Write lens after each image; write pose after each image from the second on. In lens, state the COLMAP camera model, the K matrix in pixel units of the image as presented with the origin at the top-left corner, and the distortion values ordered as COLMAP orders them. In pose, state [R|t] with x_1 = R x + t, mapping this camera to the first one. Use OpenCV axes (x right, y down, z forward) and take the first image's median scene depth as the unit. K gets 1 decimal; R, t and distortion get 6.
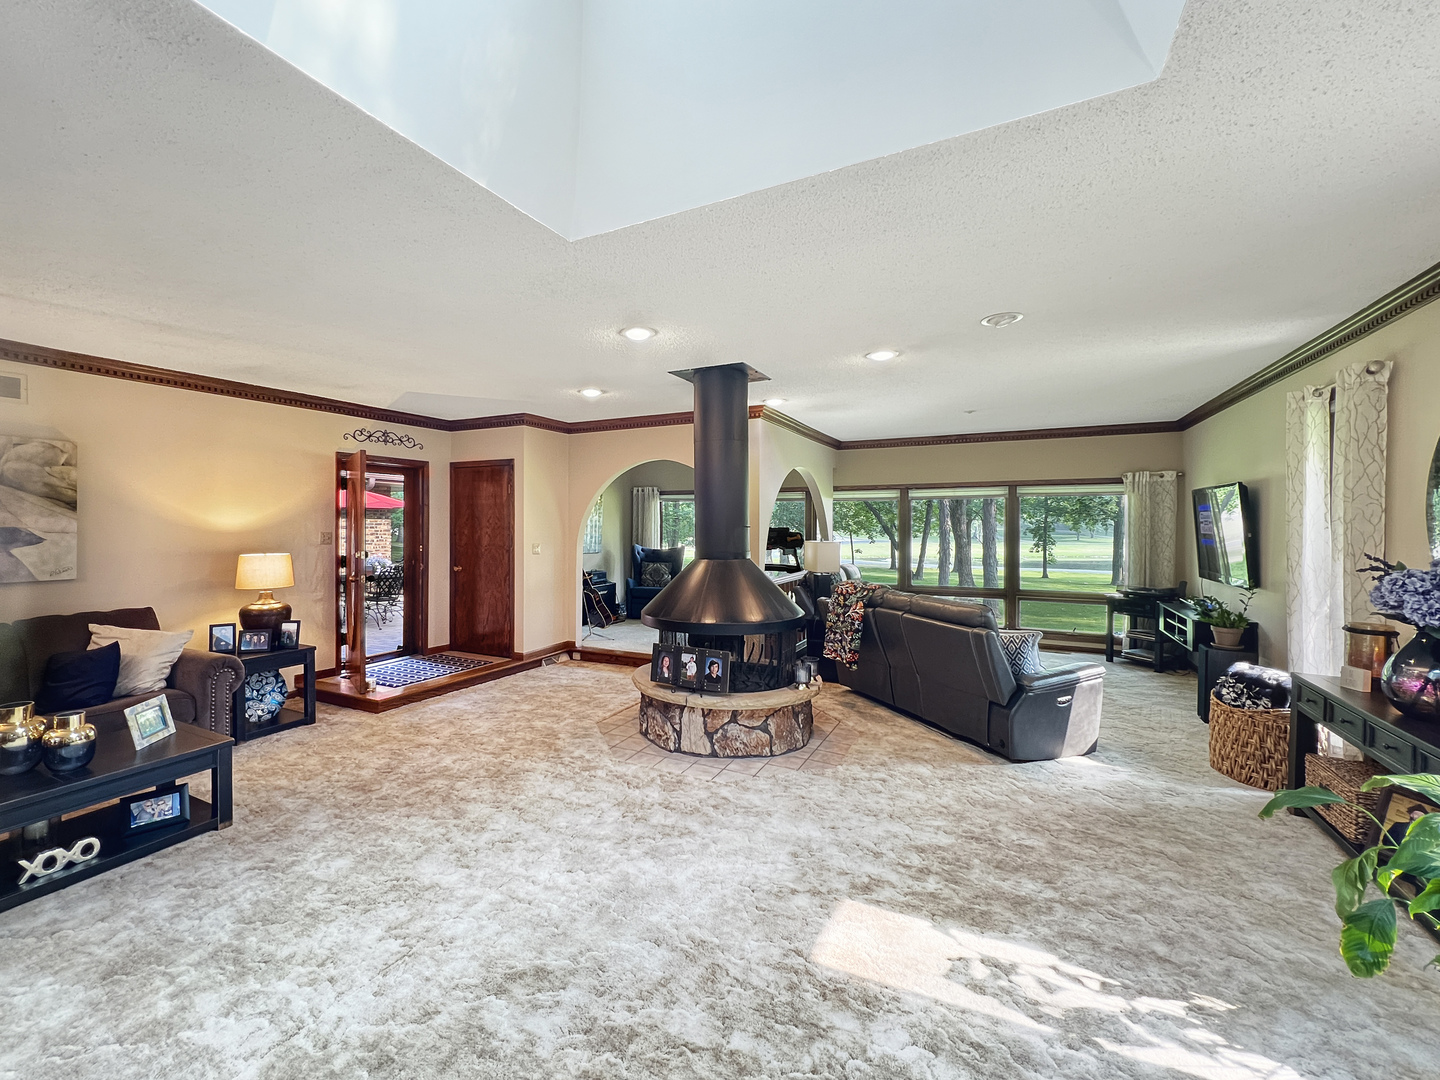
lens RADIAL K [[610.9, 0, 716.4], [0, 610.9, 530.9], [0, 0, 1]] dist [0.000774, 0.000050]
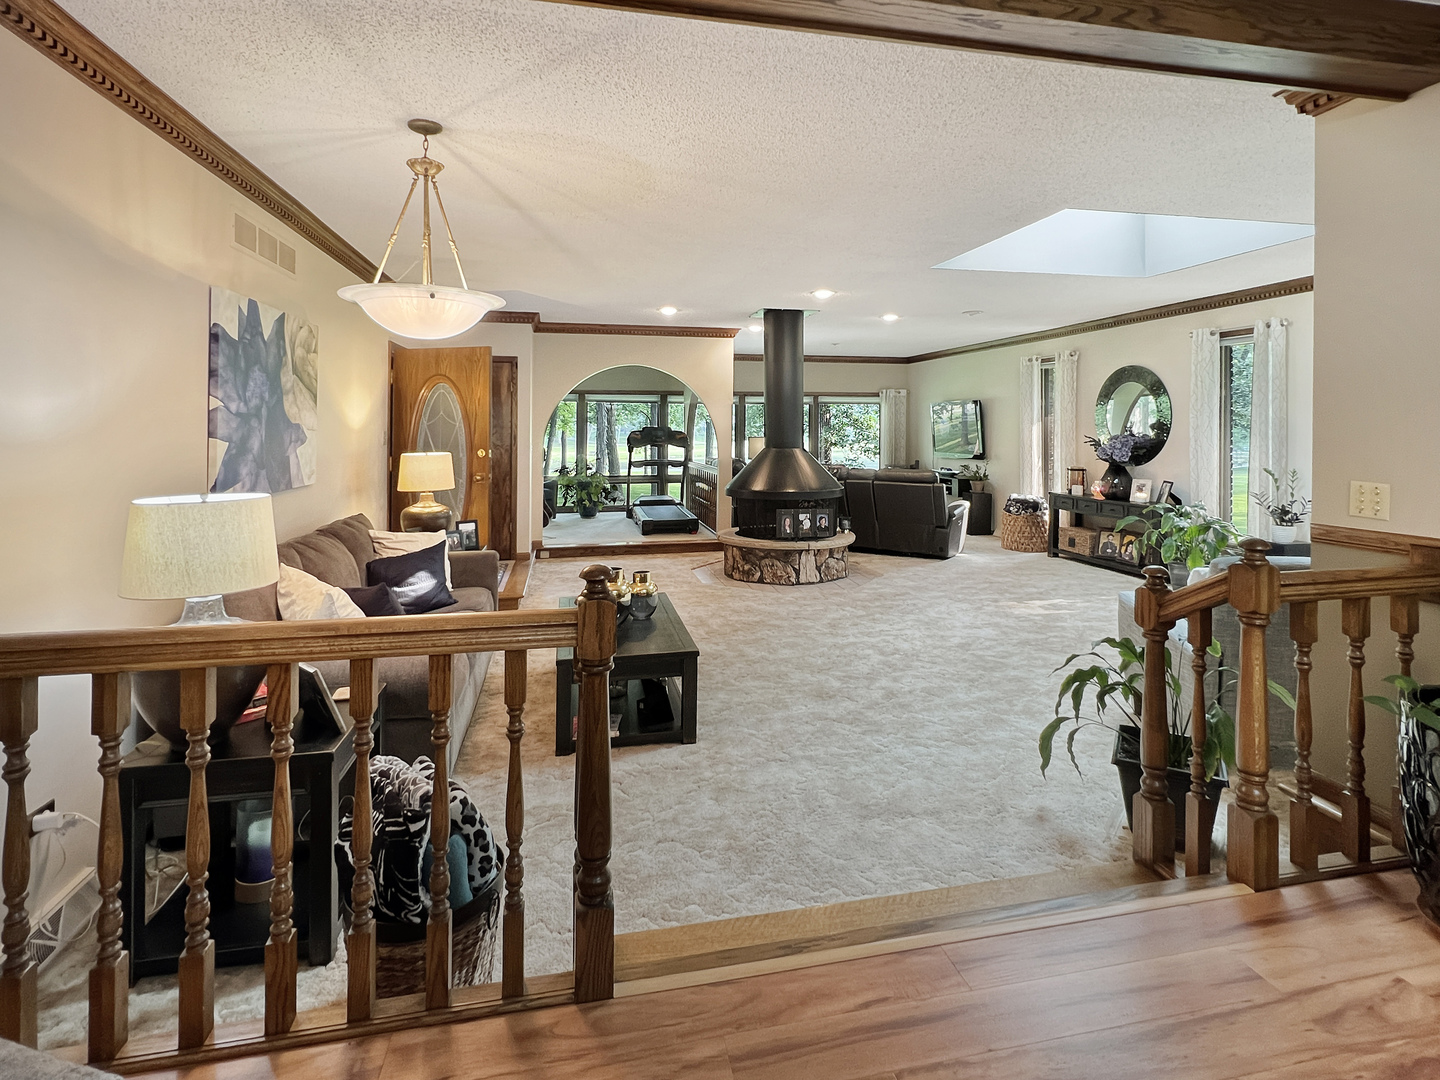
lens RADIAL K [[721.8, 0, 726.6], [0, 721.8, 429.1], [0, 0, 1]] dist [-0.000918, -0.000079]
pose [[0.765846, -0.002935, 0.643018, -1.260531], [0.007111, 0.999967, -0.003905, 0.009402], [-0.642985, 0.007564, 0.765841, -0.172229]]
